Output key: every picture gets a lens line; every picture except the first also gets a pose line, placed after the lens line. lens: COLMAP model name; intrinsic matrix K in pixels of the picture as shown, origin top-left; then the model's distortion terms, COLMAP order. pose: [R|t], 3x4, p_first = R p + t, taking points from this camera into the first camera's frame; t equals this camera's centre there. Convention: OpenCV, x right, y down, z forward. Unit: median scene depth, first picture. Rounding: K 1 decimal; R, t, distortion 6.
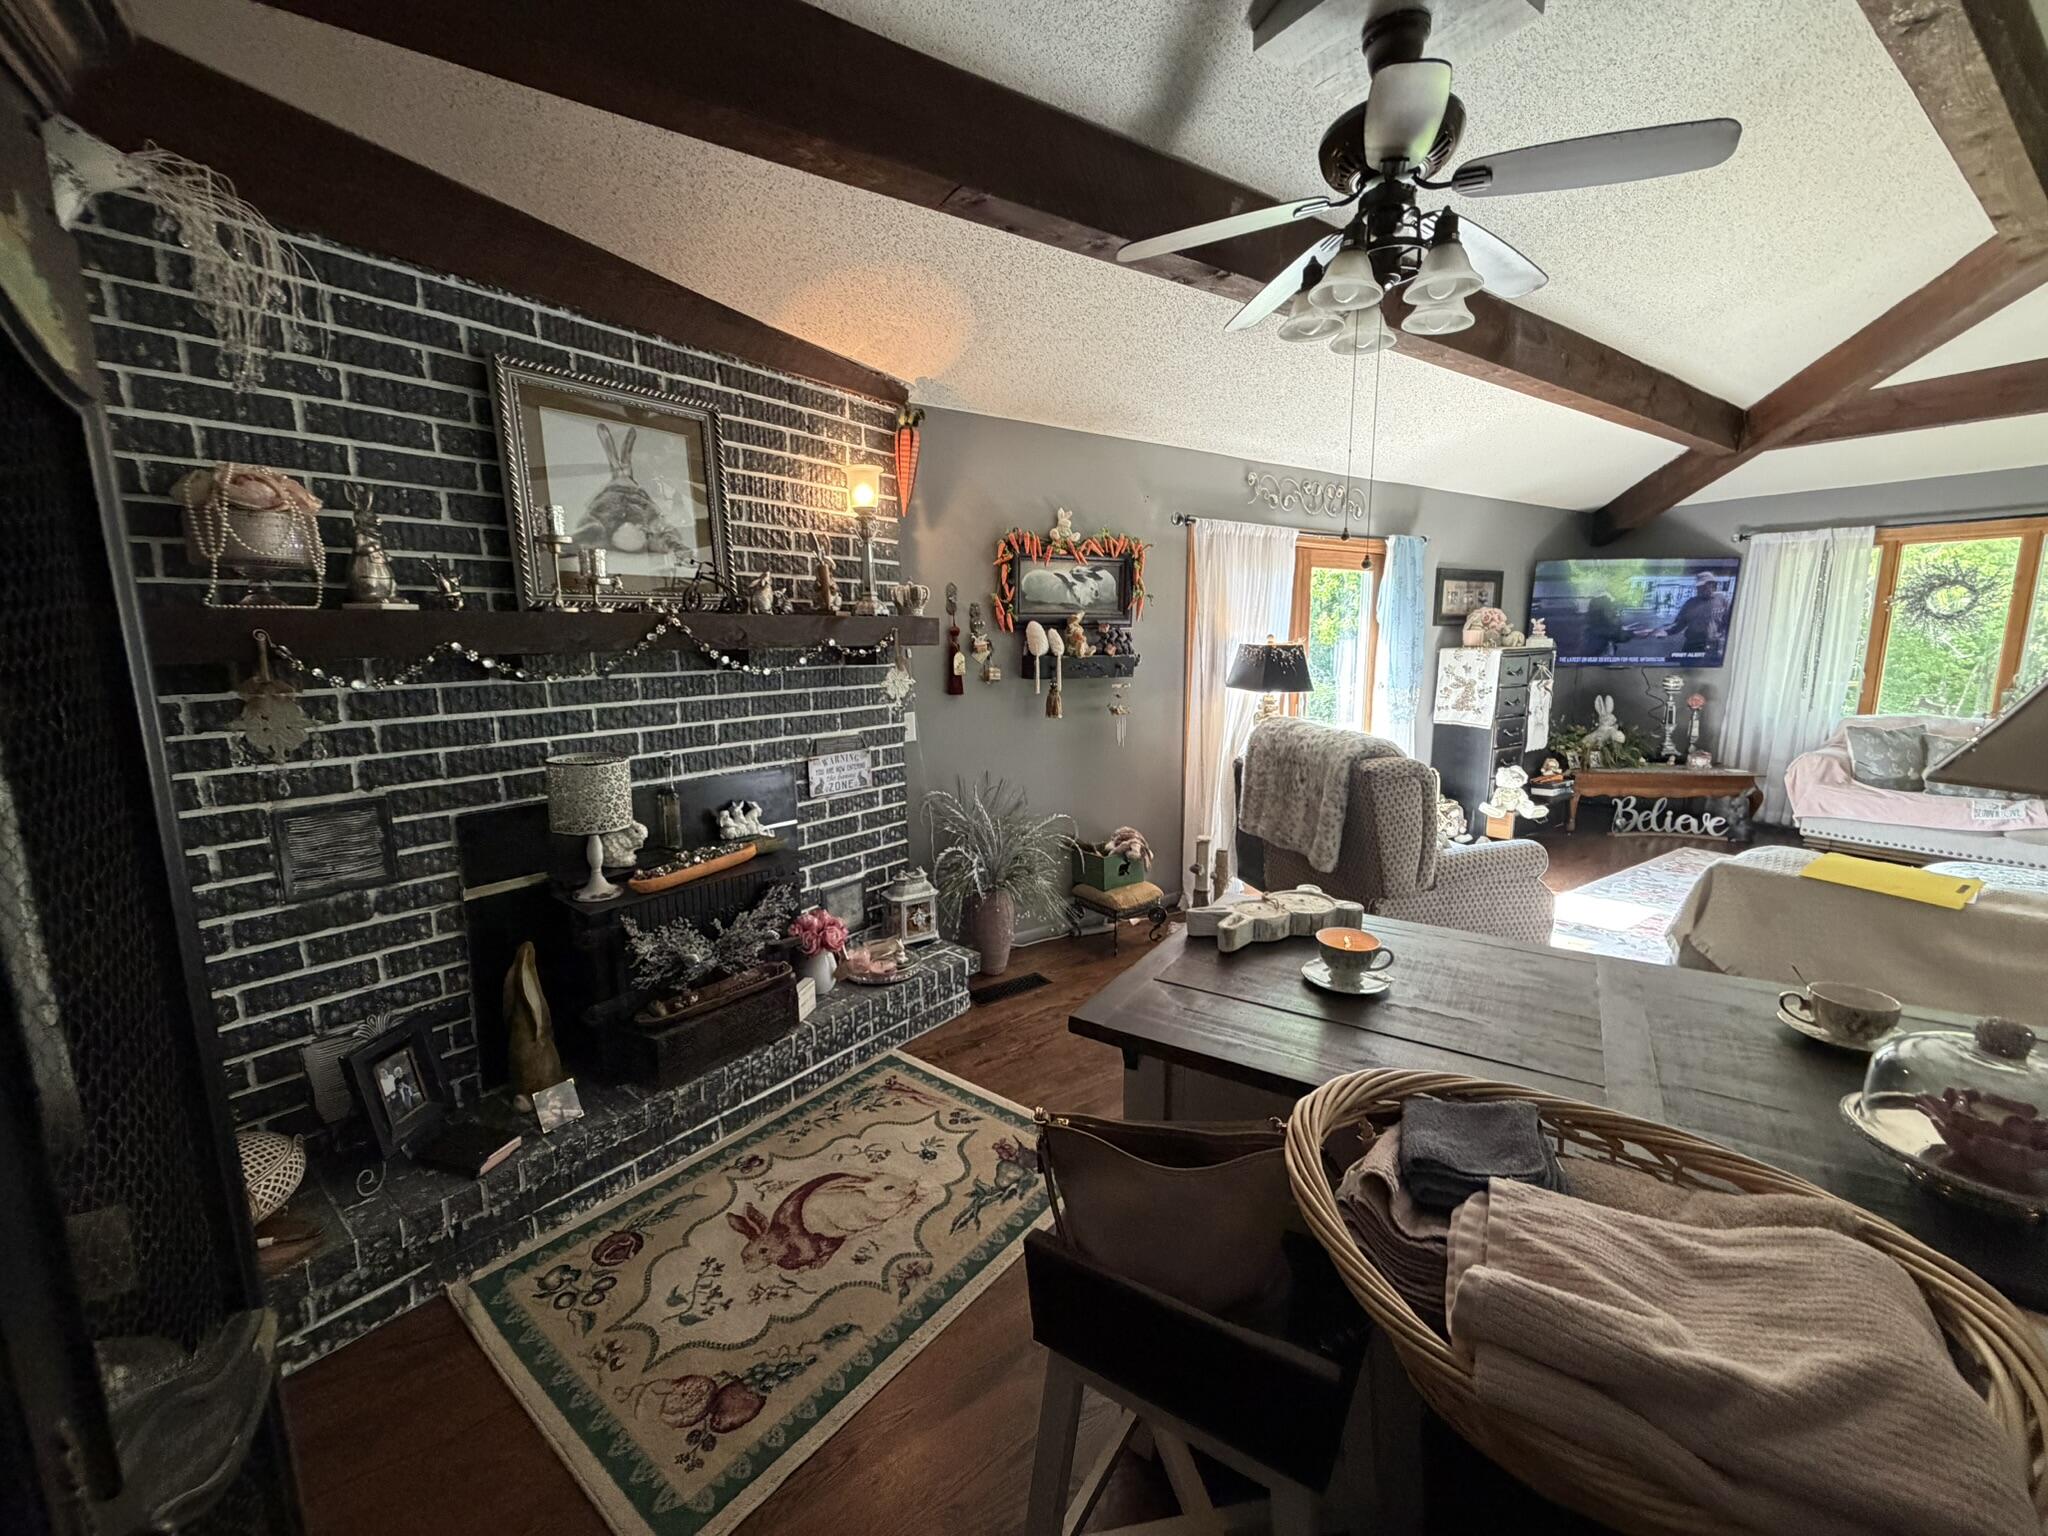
lens RADIAL K [[818.2, 0, 1019.0], [0, 818.2, 767.8], [0, 0, 1]] dist [0.001090, -0.000017]
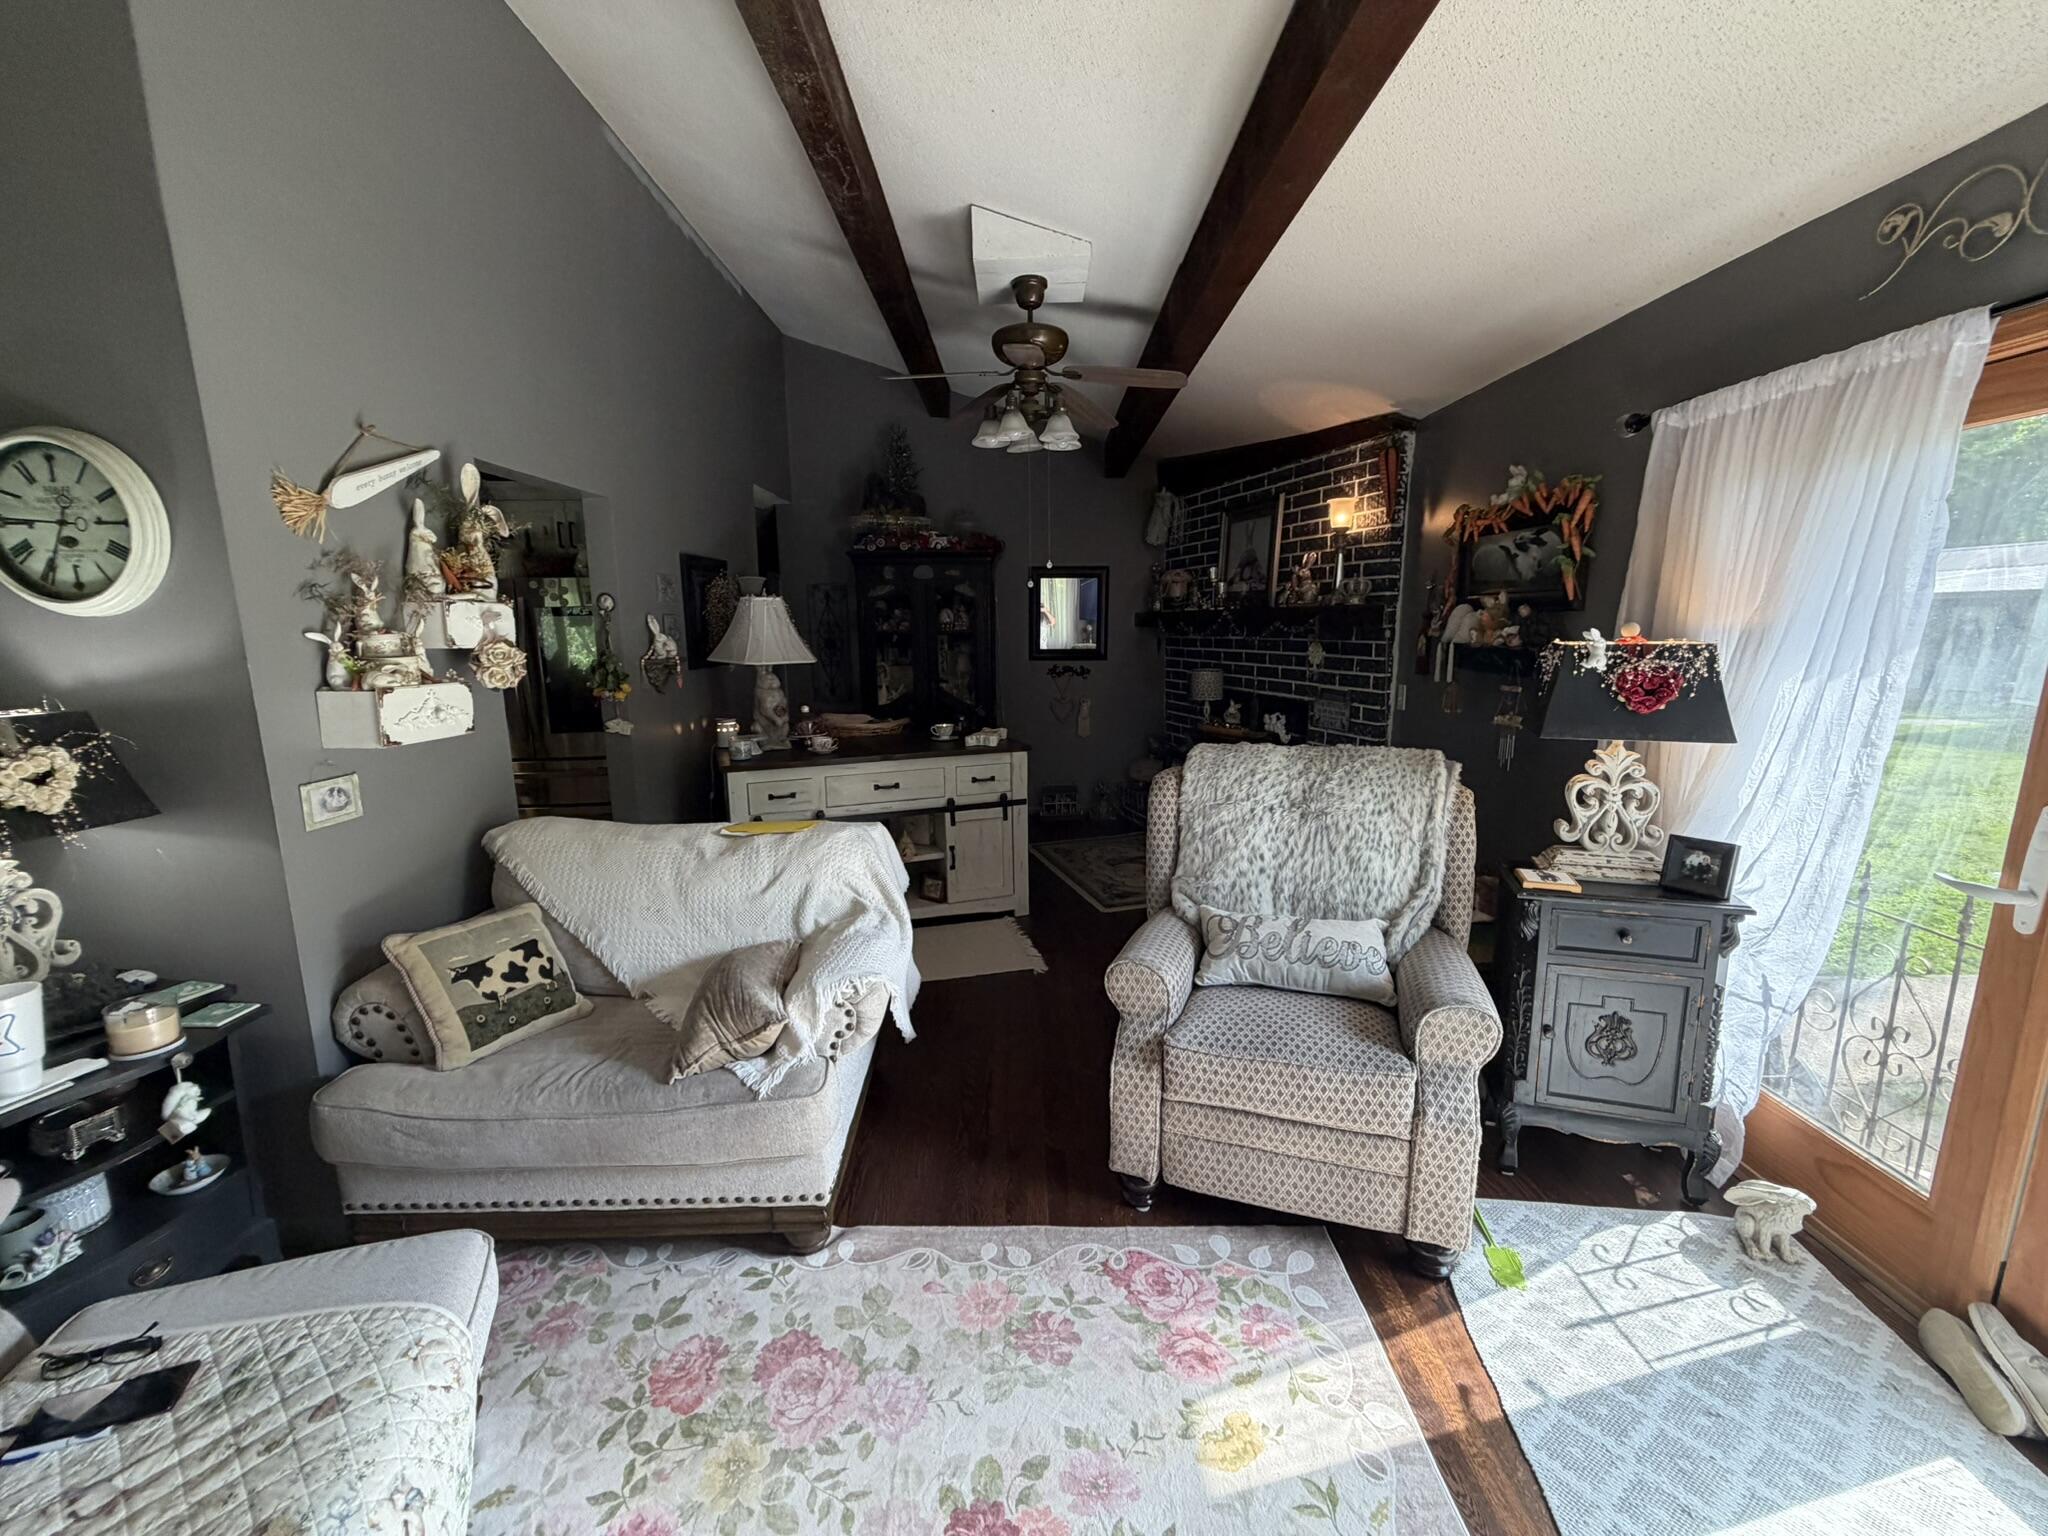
lens RADIAL K [[818.2, 0, 1019.0], [0, 818.2, 767.8], [0, 0, 1]] dist [0.001090, -0.000017]
pose [[-0.567125, 0.160661, -0.807810, 0.704346], [-0.116110, 0.955400, 0.271530, -0.128703], [0.815406, 0.247786, -0.523177, 0.739090]]
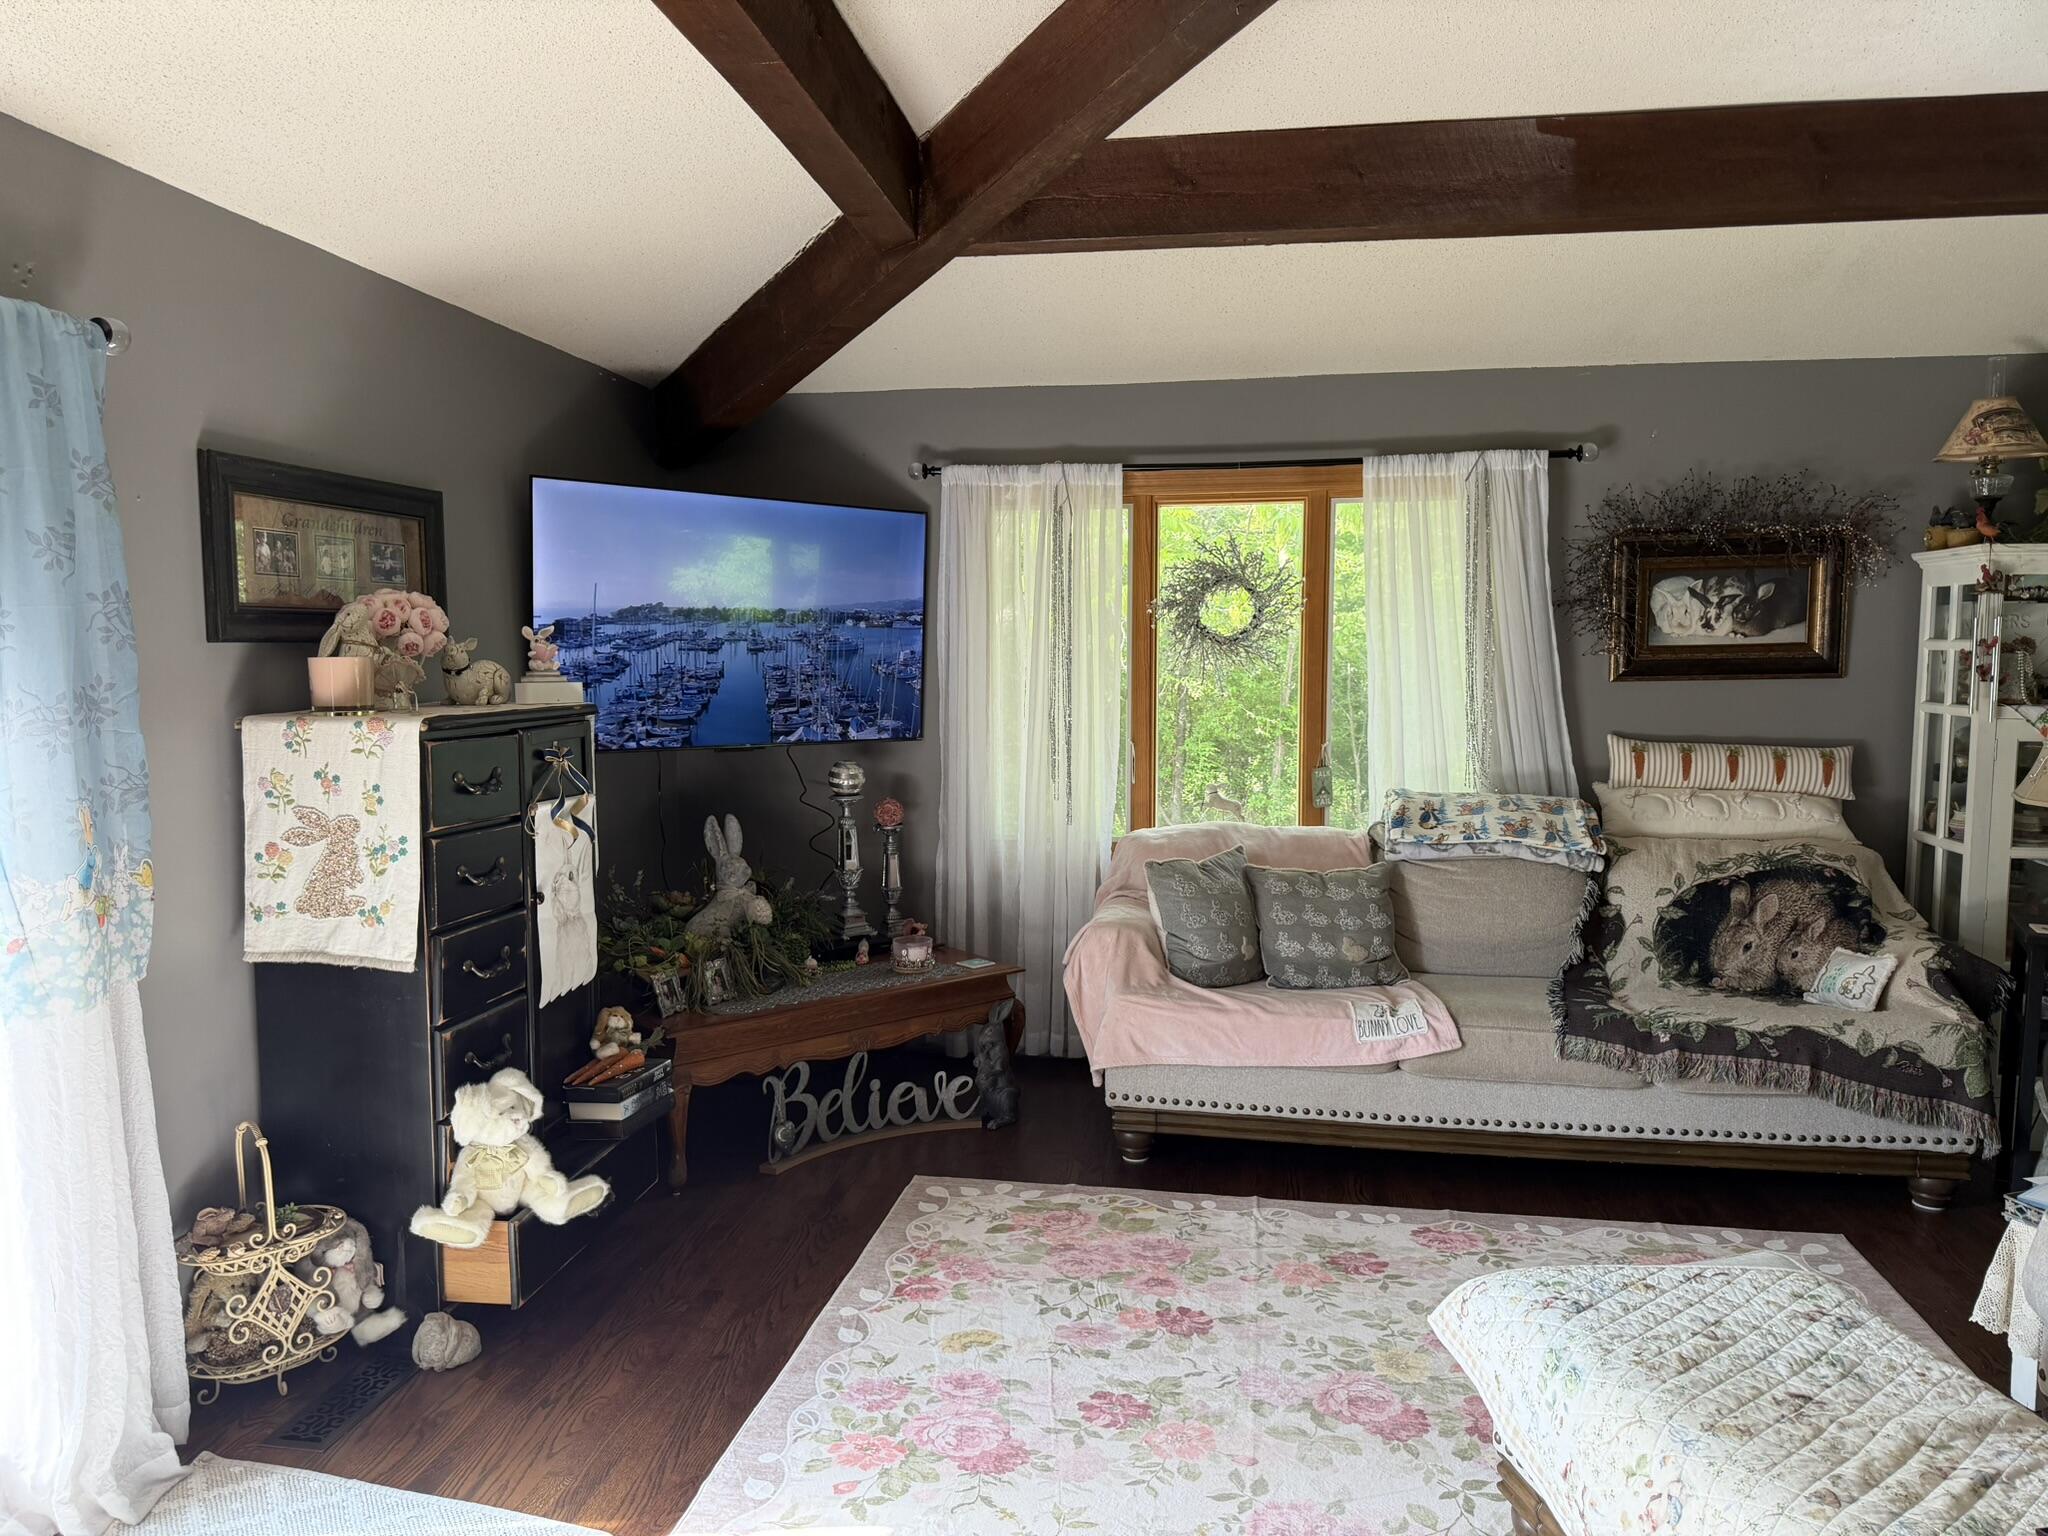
lens RADIAL K [[1428.3, 0, 1022.1], [0, 1428.3, 770.2], [0, 0, 1]] dist [0.118970, -0.194972]
pose [[0.685881, -0.049150, 0.726052, 0.327694], [0.112246, 0.992922, -0.038821, -0.073893], [-0.719005, 0.108123, 0.686543, 0.434757]]
